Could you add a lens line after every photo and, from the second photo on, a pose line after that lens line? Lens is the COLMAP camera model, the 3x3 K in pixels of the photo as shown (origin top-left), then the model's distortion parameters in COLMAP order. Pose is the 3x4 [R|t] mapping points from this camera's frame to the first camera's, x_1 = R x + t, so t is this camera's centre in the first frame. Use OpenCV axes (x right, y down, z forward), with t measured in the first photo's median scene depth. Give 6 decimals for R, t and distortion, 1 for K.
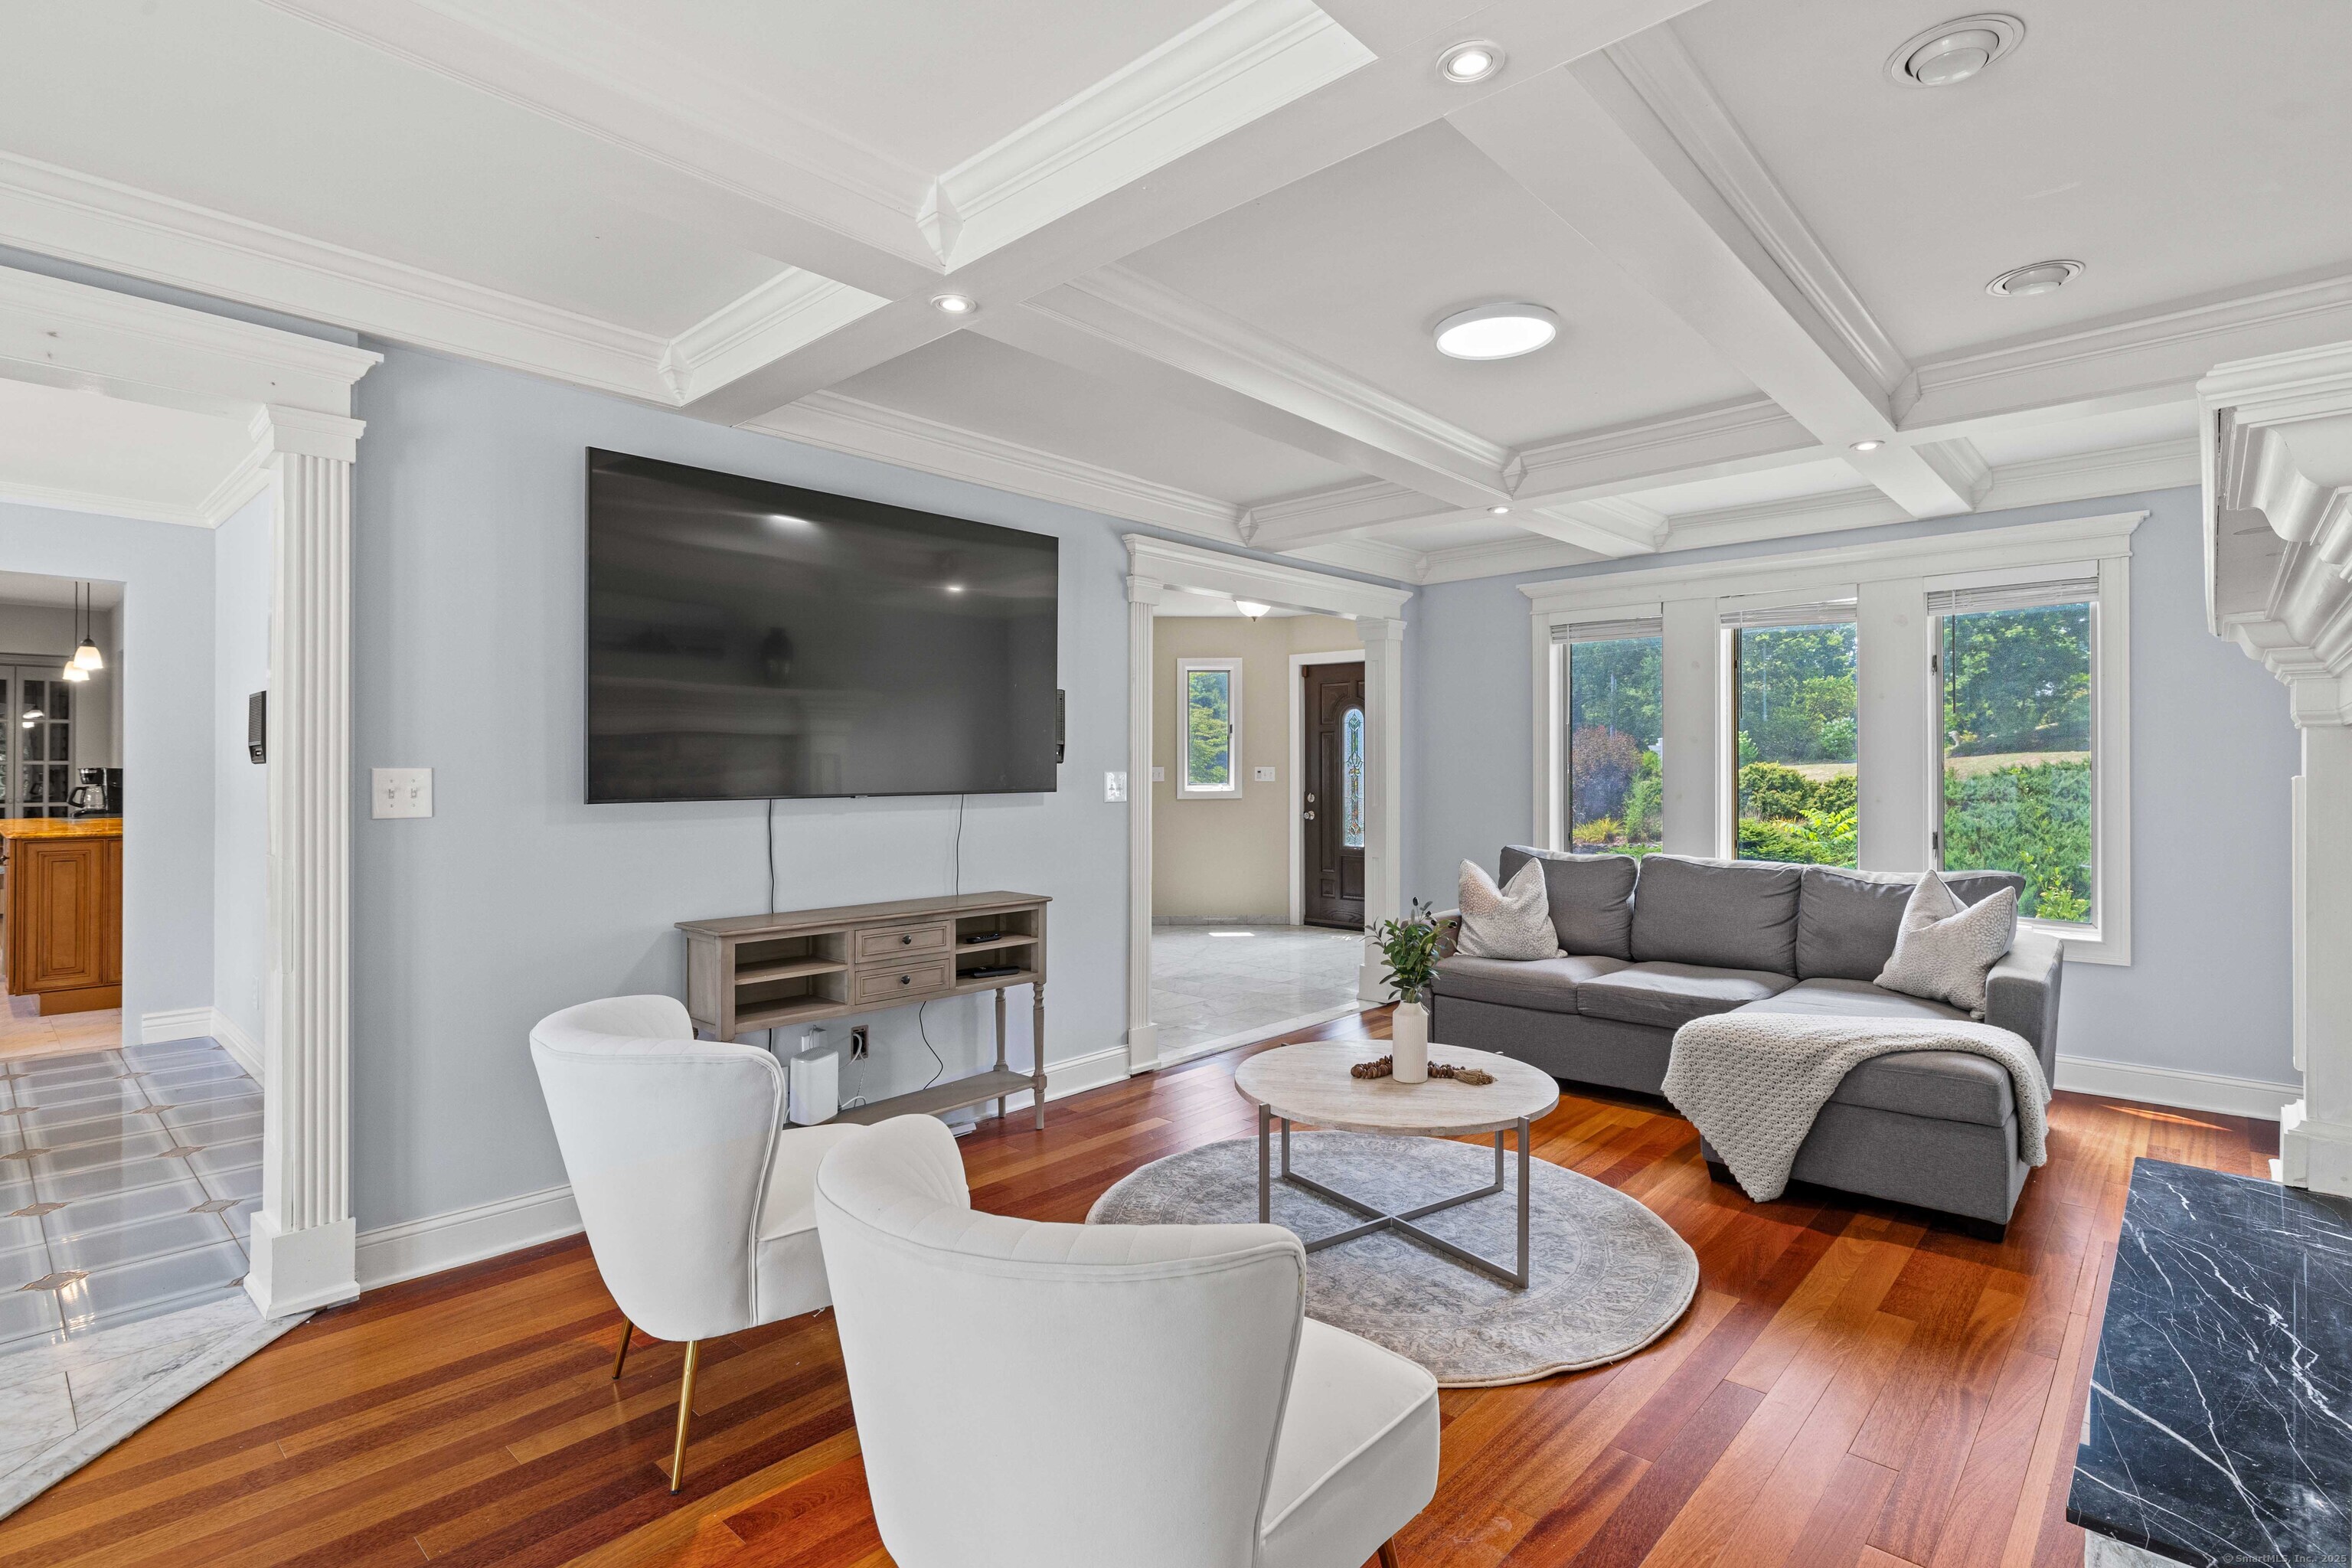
lens RADIAL K [[1129.0, 0, 1159.2], [0, 1129.0, 758.2], [0, 0, 1]] dist [-0.003429, 0.001088]
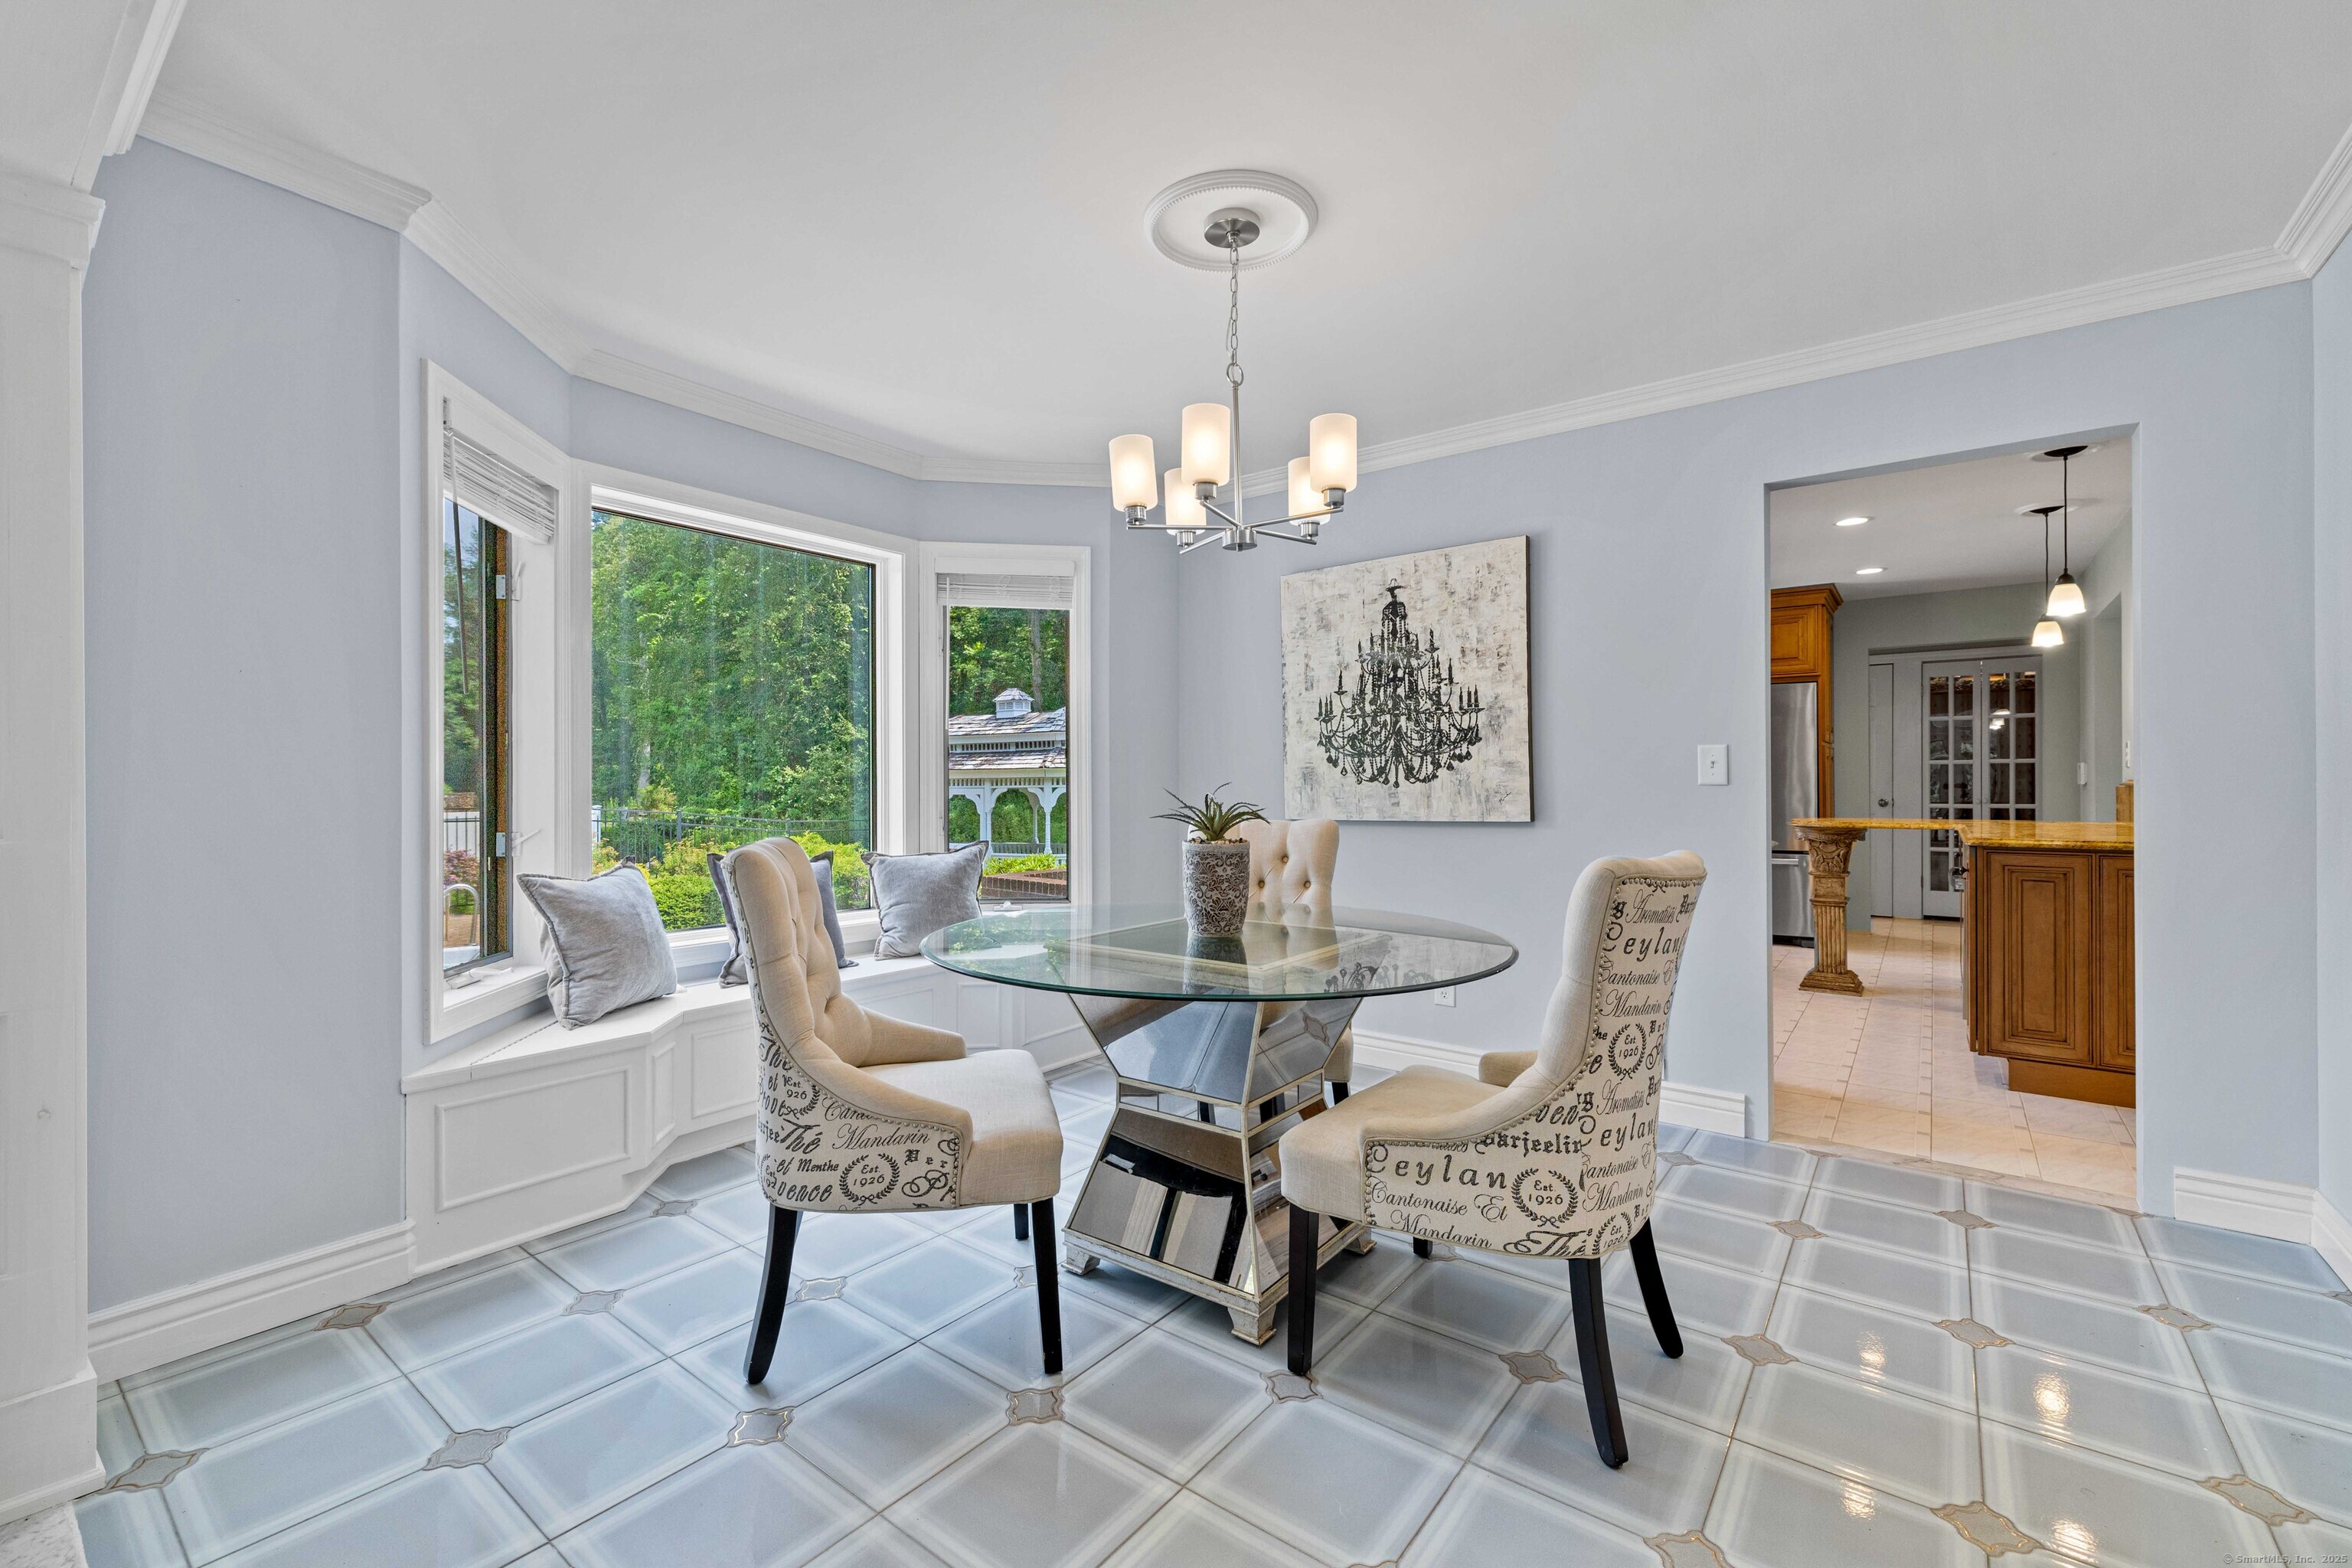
lens RADIAL K [[1002.0, 0, 1167.5], [0, 1002.0, 784.2], [0, 0, 1]] dist [0.004969, -0.001021]
pose [[0.092674, 0.000962, -0.995696, -0.370883], [0.012436, 0.999920, 0.002123, 0.020594], [0.995619, -0.012579, 0.092655, 0.374176]]
